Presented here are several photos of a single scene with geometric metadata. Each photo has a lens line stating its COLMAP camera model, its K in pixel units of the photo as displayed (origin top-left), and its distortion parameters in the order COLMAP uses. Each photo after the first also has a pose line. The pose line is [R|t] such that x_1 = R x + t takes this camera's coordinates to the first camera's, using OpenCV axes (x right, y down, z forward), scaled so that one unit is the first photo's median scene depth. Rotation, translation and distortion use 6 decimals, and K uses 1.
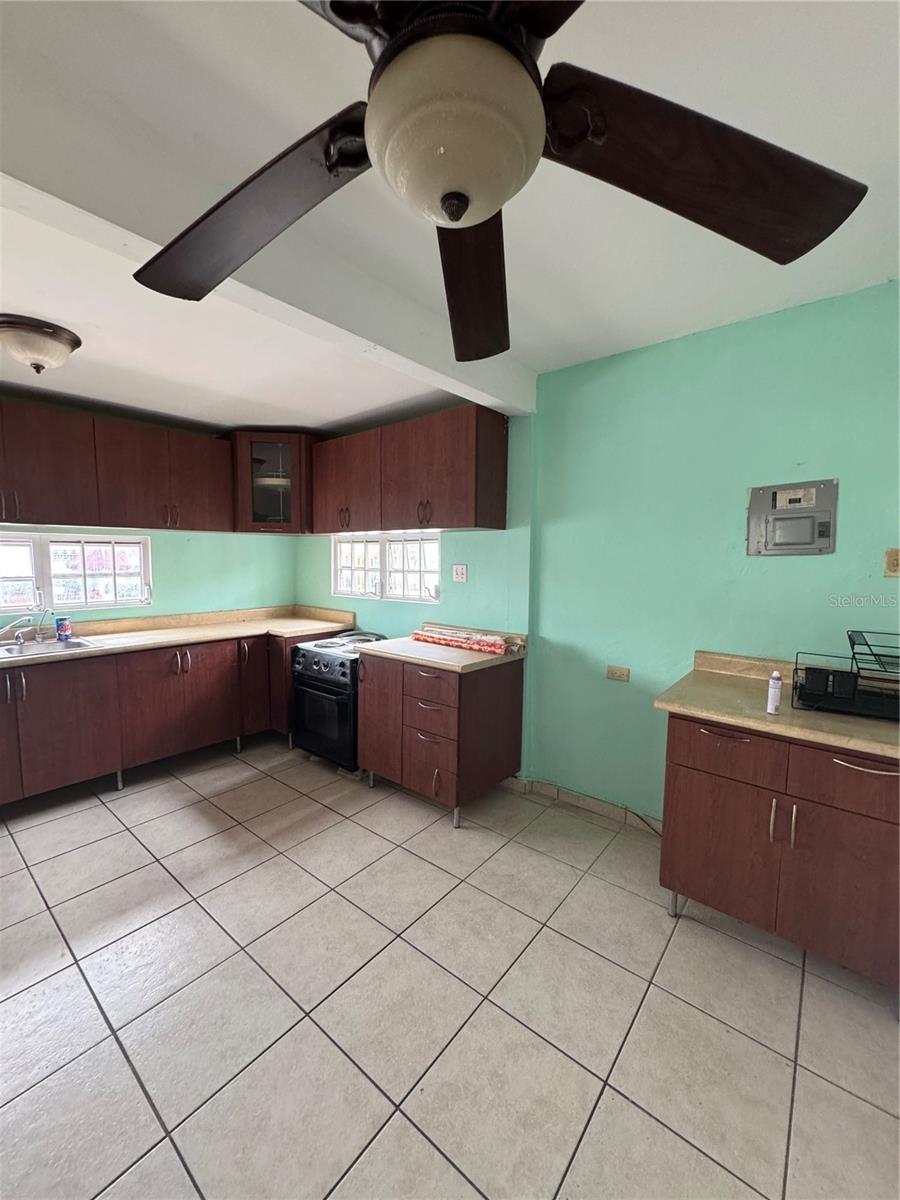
lens RADIAL K [[476.2, 0, 453.9], [0, 476.2, 600.1], [0, 0, 1]] dist [-0.006670, -0.000048]
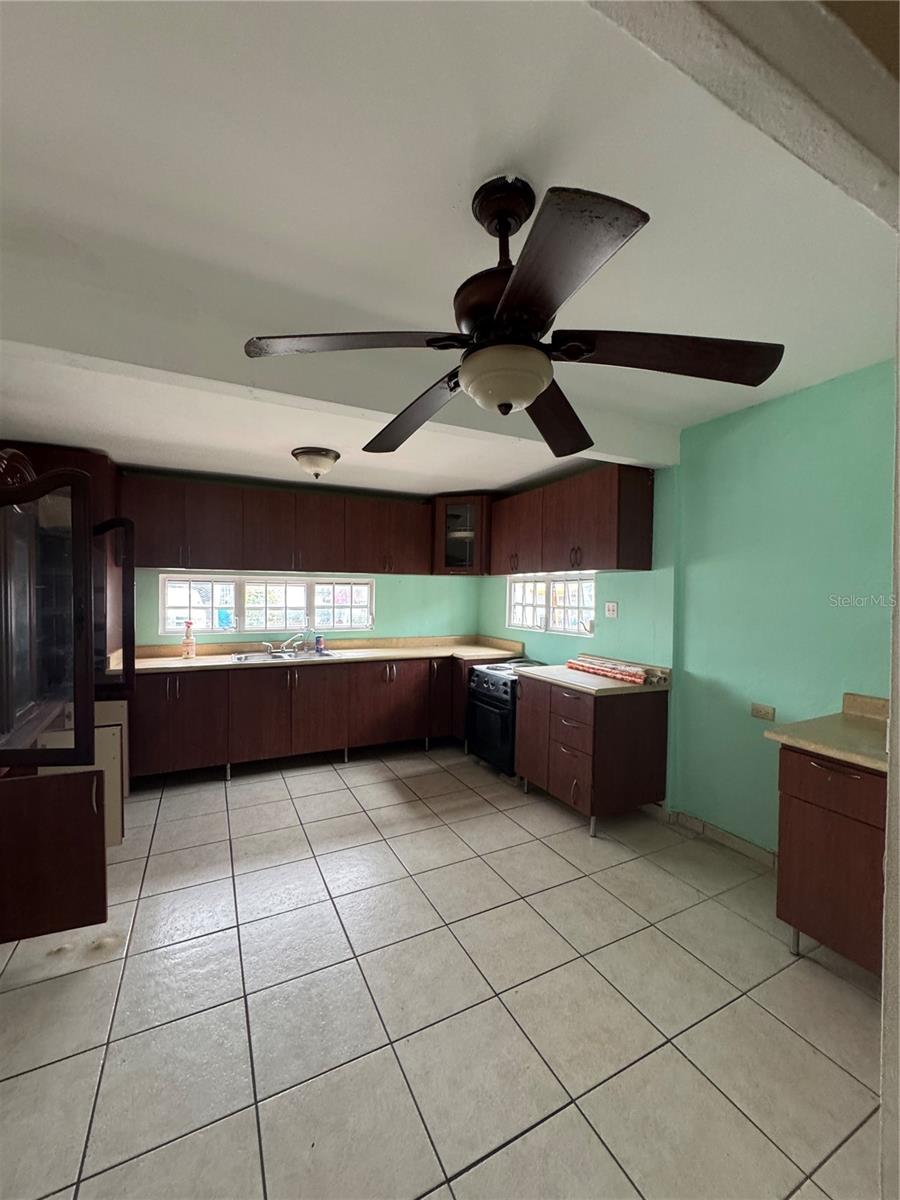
lens RADIAL K [[476.2, 0, 453.9], [0, 476.2, 600.1], [0, 0, 1]] dist [-0.006670, -0.000048]
pose [[0.915265, 0.008122, -0.402770, 0.135398], [-0.039780, 0.996733, -0.070297, 0.014585], [0.400883, 0.080362, 0.912598, -0.172166]]
